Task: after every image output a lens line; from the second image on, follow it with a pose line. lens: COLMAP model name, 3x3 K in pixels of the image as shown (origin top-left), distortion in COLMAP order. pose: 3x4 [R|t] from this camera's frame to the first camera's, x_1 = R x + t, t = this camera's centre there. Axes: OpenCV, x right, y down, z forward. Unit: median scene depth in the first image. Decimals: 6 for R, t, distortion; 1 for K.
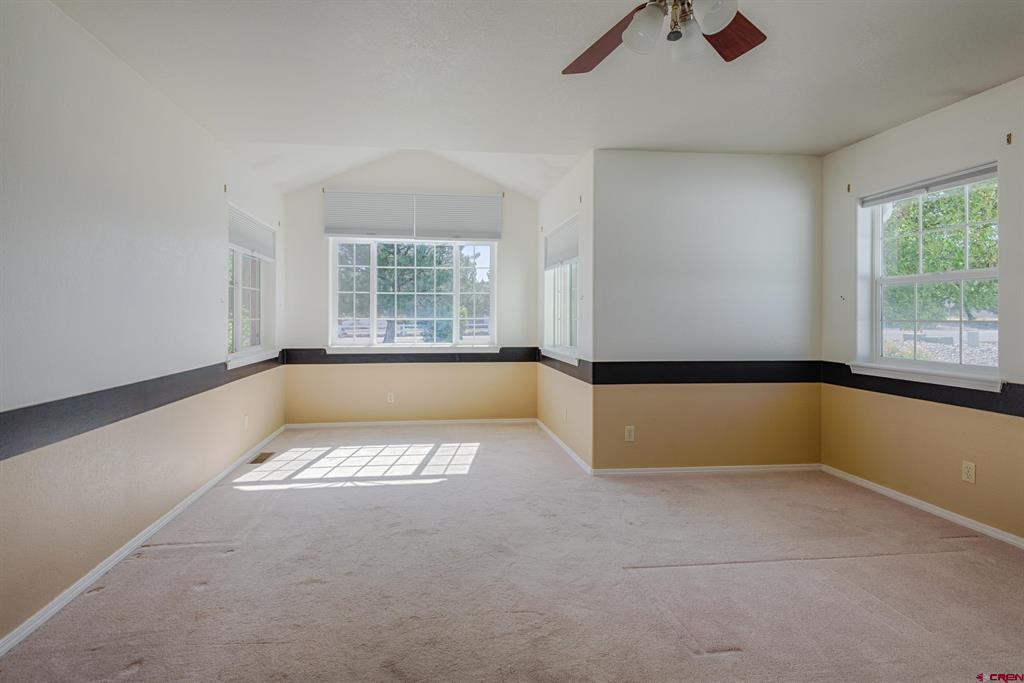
lens RADIAL K [[494.5, 0, 469.1], [0, 494.5, 317.7], [0, 0, 1]] dist [0.011484, -0.004016]
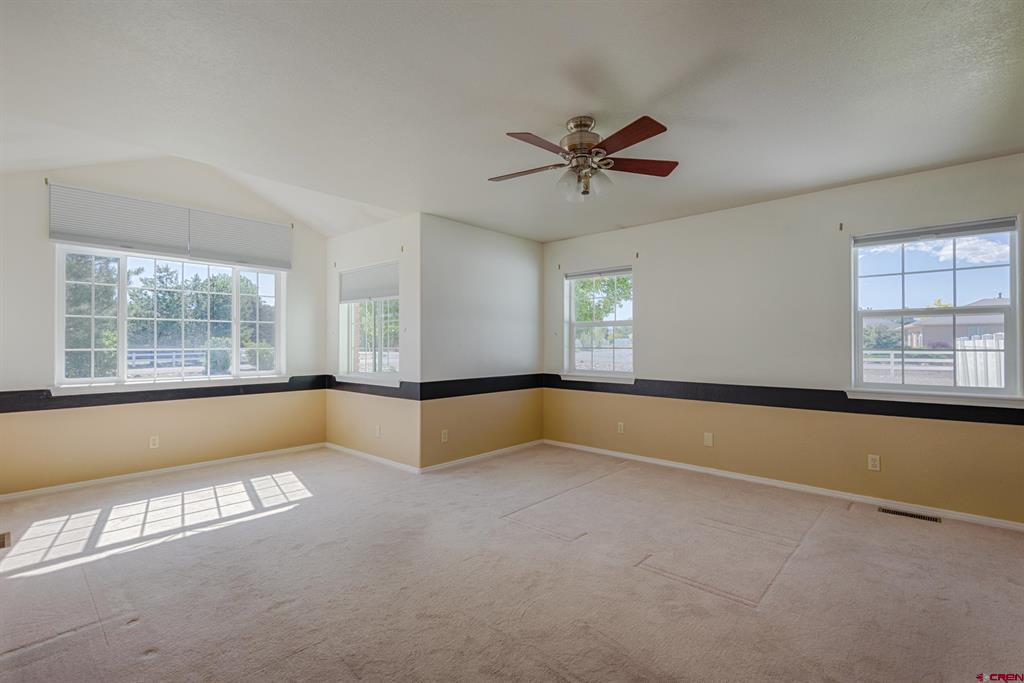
lens RADIAL K [[474.8, 0, 518.0], [0, 474.8, 341.3], [0, 0, 1]] dist [0.005161, -0.003799]
pose [[0.727311, 0.004290, 0.686295, -0.376172], [0.004726, 0.999925, -0.011259, 0.000921], [-0.686292, 0.011433, 0.727236, -0.034976]]
